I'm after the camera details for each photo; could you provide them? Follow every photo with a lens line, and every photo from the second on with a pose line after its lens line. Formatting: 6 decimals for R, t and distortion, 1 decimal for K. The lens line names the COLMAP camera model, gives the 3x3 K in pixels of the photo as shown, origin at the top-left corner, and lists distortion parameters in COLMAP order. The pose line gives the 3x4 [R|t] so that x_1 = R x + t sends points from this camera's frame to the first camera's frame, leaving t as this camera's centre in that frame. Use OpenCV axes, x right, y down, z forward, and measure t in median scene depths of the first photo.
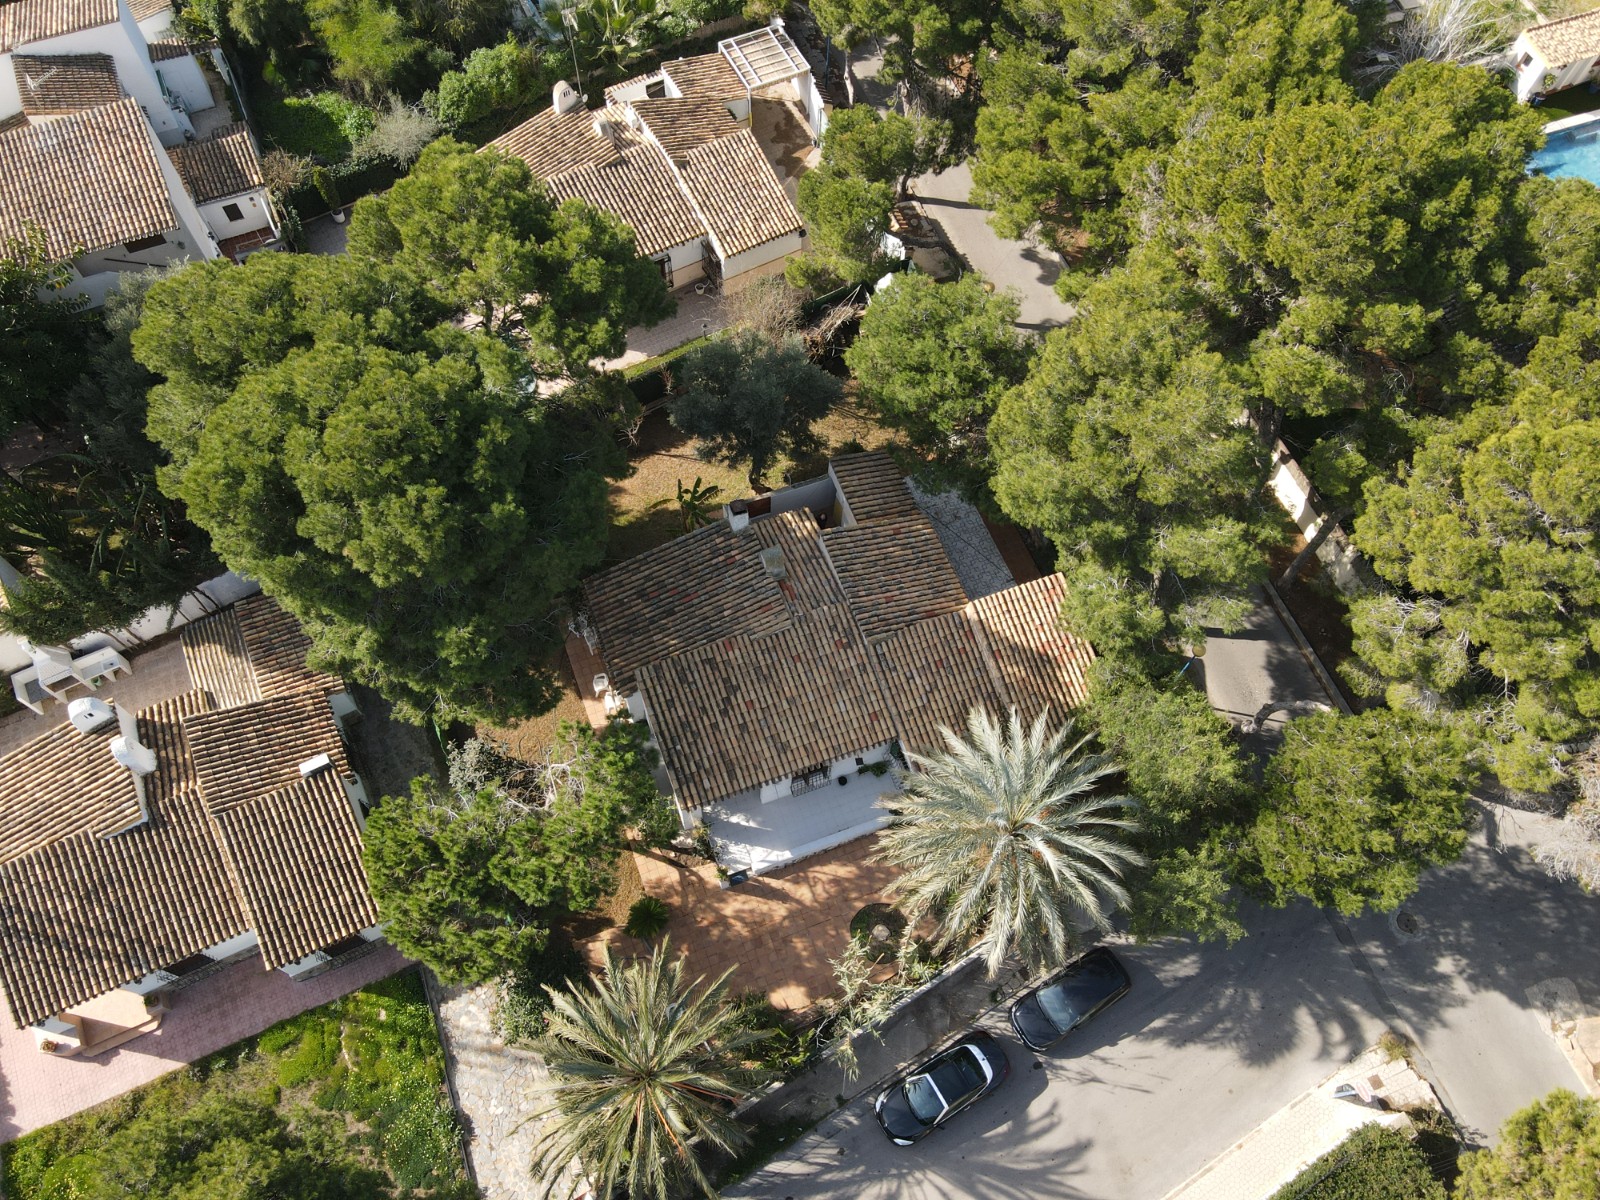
lens RADIAL K [[1141.5, 0, 804.2], [0, 1141.5, 596.8], [0, 0, 1]] dist [0.034691, -0.020927]
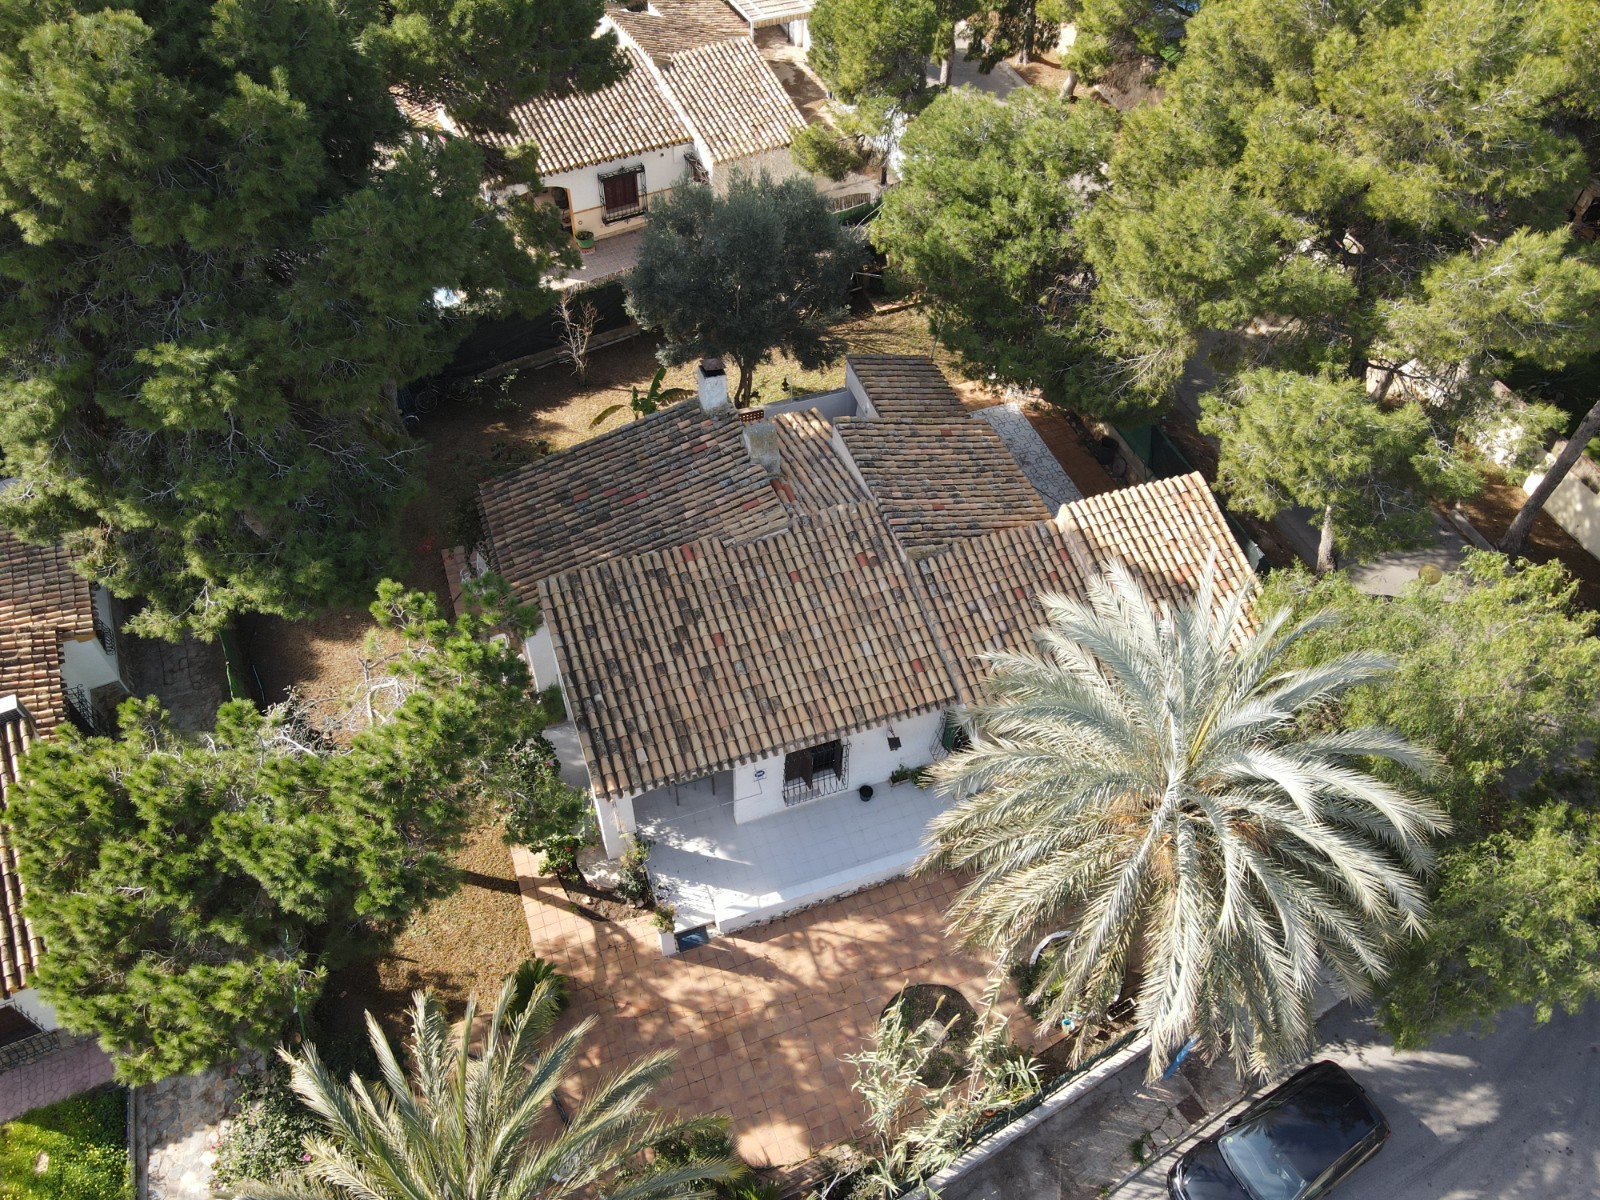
lens RADIAL K [[1141.5, 0, 802.7], [0, 1141.5, 602.4], [0, 0, 1]] dist [0.034691, -0.020927]
pose [[0.999869, 0.011055, -0.011828, 0.005258], [-0.013412, 0.974798, -0.222685, 0.209284], [0.009068, 0.222814, 0.974819, 0.381175]]
